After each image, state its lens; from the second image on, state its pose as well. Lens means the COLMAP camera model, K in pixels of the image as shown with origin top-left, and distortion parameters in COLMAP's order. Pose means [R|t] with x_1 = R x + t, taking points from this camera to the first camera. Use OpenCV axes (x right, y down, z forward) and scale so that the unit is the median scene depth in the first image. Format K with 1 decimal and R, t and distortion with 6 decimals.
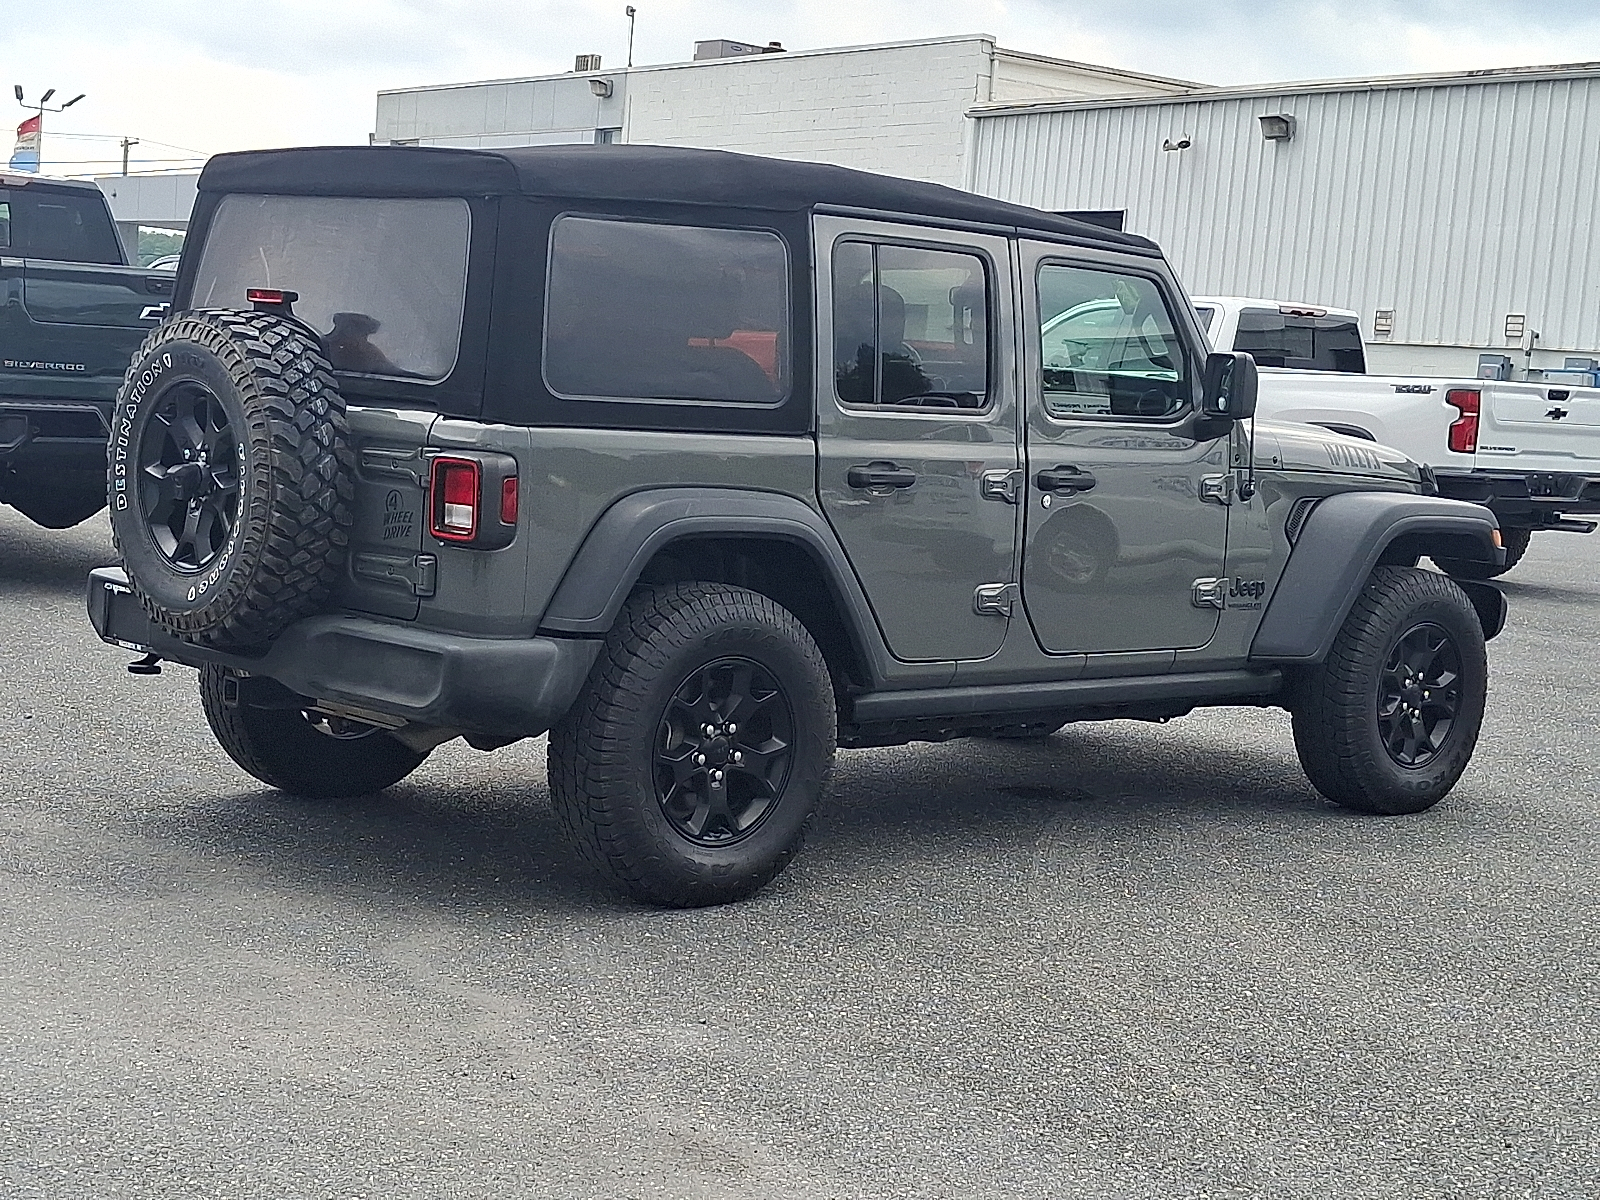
lens RADIAL K [[2364.0, 0, 662.4], [0, 2364.0, 602.9], [0, 0, 1]] dist [0.242088, -0.759586]
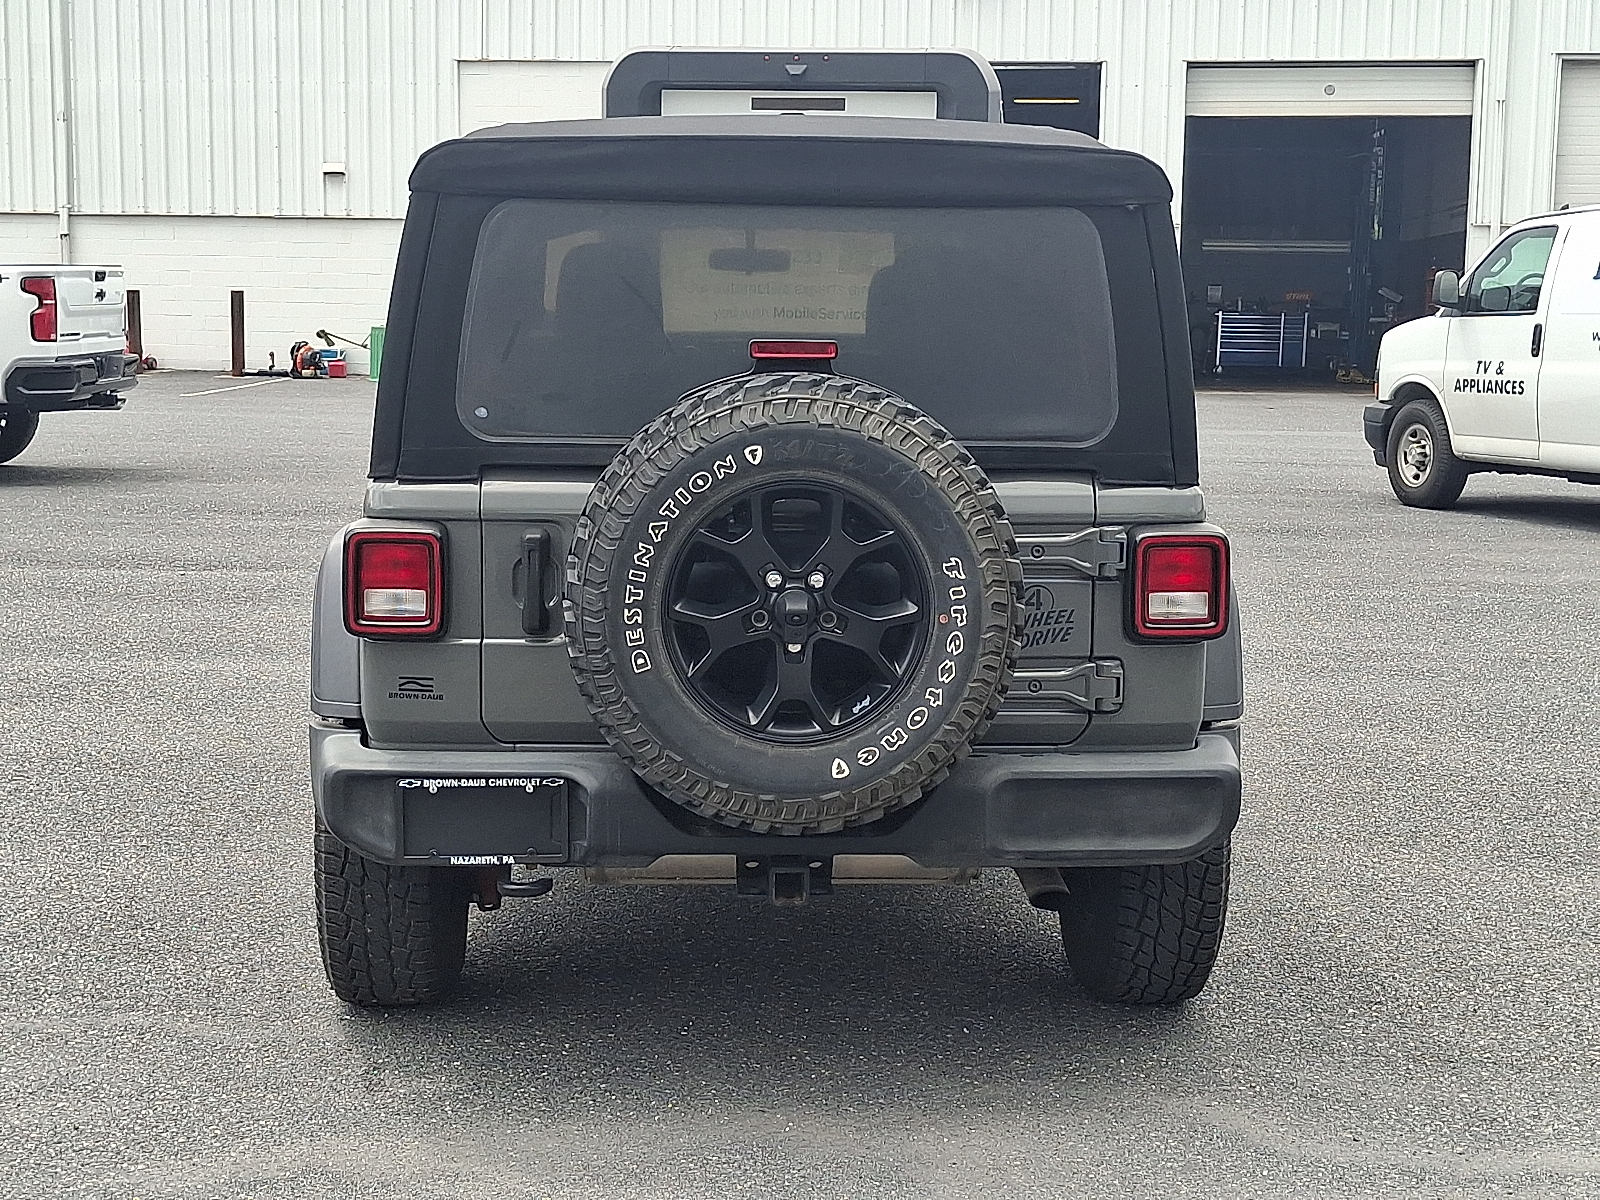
lens RADIAL K [[2364.0, 0, 662.4], [0, 2364.0, 602.9], [0, 0, 1]] dist [0.242088, -0.759586]
pose [[0.661607, -0.163083, 0.731902, -0.683972], [0.113506, 0.986597, 0.117230, -0.131391], [-0.741210, 0.005515, 0.671250, 0.500853]]
